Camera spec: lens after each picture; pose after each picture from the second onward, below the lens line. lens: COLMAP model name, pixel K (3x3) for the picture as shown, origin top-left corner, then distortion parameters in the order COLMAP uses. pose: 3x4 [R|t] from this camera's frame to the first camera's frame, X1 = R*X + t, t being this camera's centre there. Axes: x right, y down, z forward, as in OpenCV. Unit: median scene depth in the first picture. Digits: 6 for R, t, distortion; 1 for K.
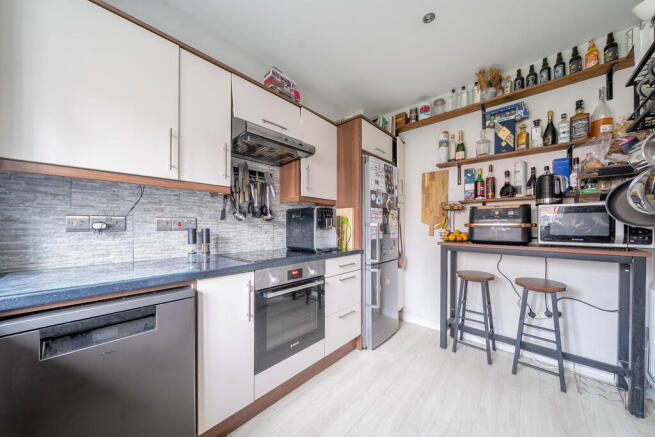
lens RADIAL K [[229.4, 0, 328.3], [0, 229.4, 227.6], [0, 0, 1]] dist [0.000108, 0.000003]
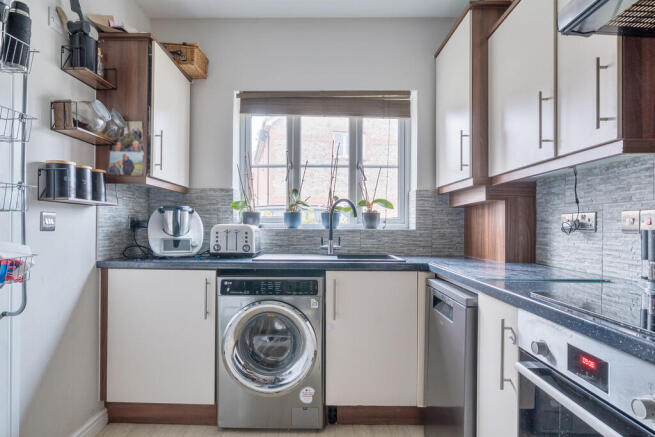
lens RADIAL K [[376.9, 0, 326.1], [0, 376.9, 228.8], [0, 0, 1]] dist [-0.003063, -0.000722]
pose [[-0.743772, -0.001462, -0.668432, 0.492106], [-0.012976, 0.999841, 0.012252, 0.001135], [0.668307, 0.017786, -0.743673, 1.129646]]
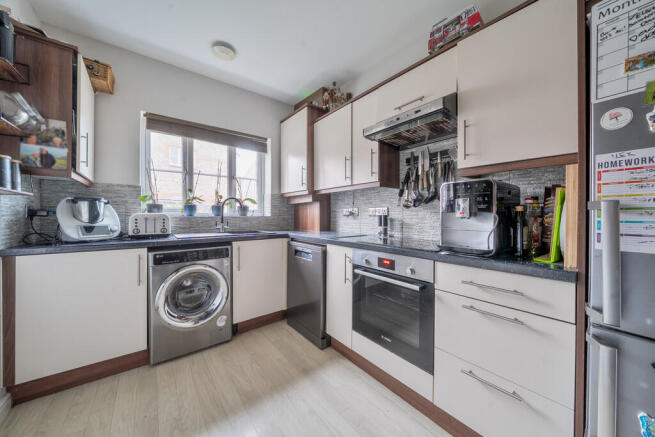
lens RADIAL K [[225.8, 0, 327.5], [0, 225.8, 218.5], [0, 0, 1]] dist [-0.000109, 0.000000]
pose [[-0.163014, 0.013420, -0.986533, 0.785497], [-0.009895, 0.999835, 0.015236, 0.006959], [0.986574, 0.012245, -0.162854, 0.896026]]
